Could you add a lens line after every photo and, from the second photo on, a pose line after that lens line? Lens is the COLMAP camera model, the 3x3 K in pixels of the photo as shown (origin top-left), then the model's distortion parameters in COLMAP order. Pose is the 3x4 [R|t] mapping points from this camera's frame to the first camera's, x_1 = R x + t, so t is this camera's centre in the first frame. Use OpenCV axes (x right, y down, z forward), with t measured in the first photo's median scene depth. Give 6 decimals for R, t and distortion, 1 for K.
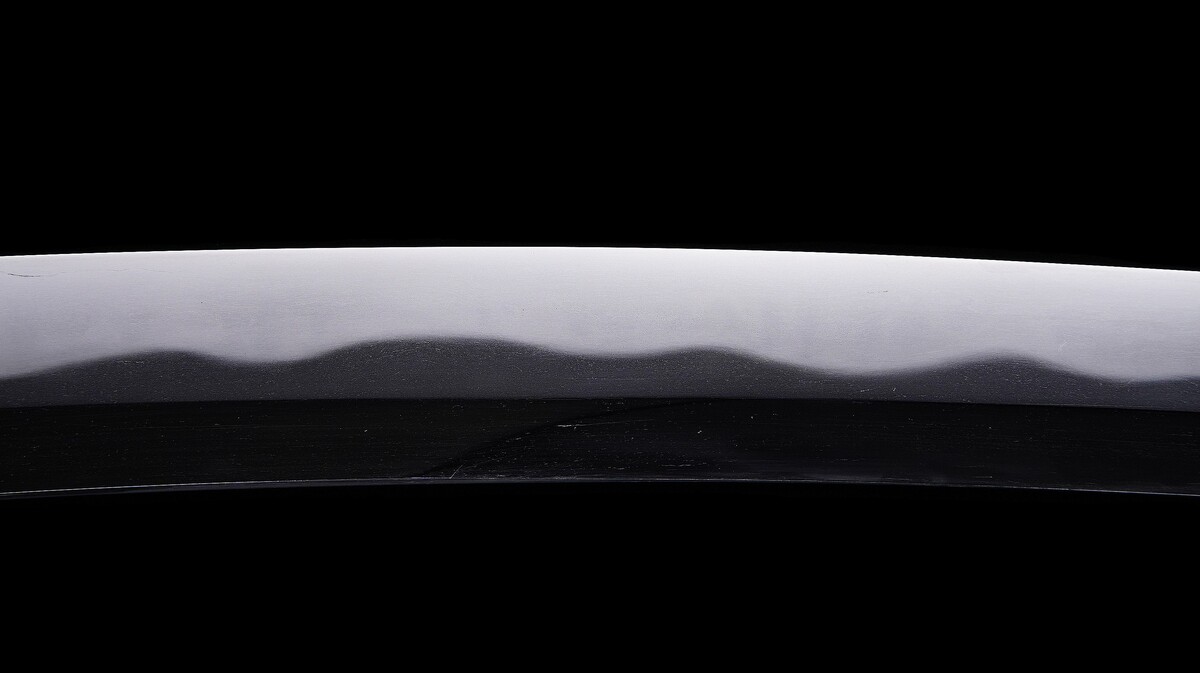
lens RADIAL K [[1593.3, 0, 599.6], [0, 1593.3, 327.8], [0, 0, 1]] dist [-0.039535, 0.000000]
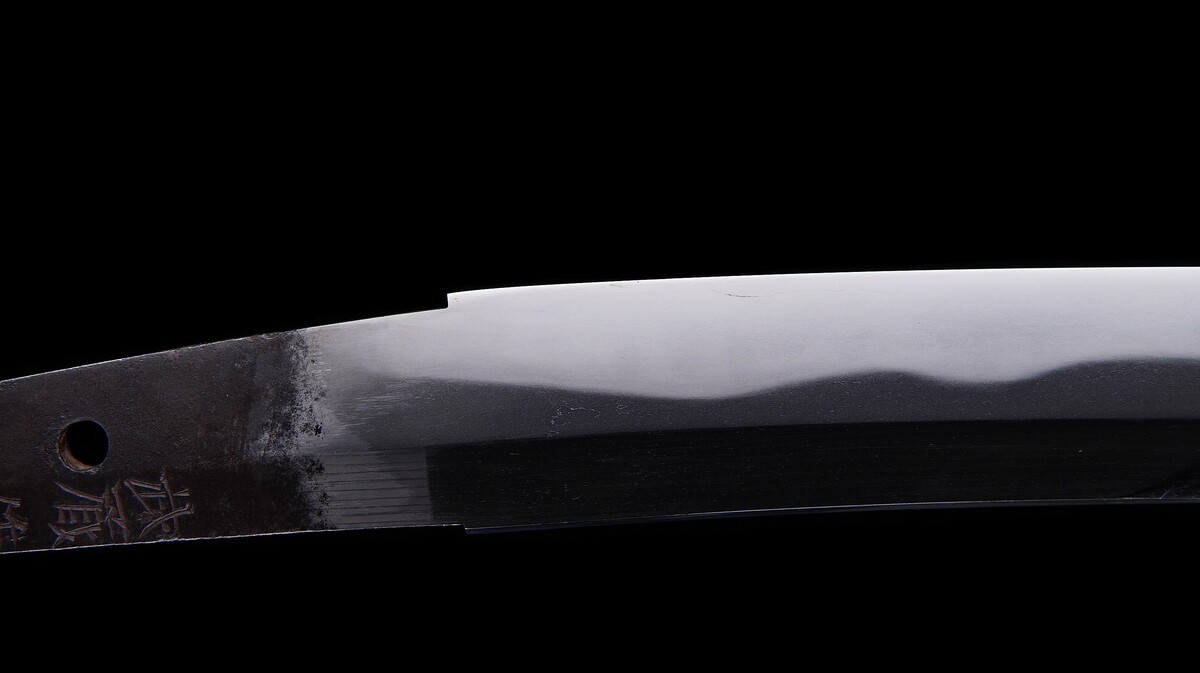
lens RADIAL K [[1593.3, 0, 600.2], [0, 1593.3, 342.3], [0, 0, 1]] dist [-0.039535, 0.000000]
pose [[0.999148, 0.000488, -0.041263, -0.397795], [-0.001122, 0.999882, -0.015327, 0.011671], [0.041250, 0.015360, 0.999031, -0.012555]]
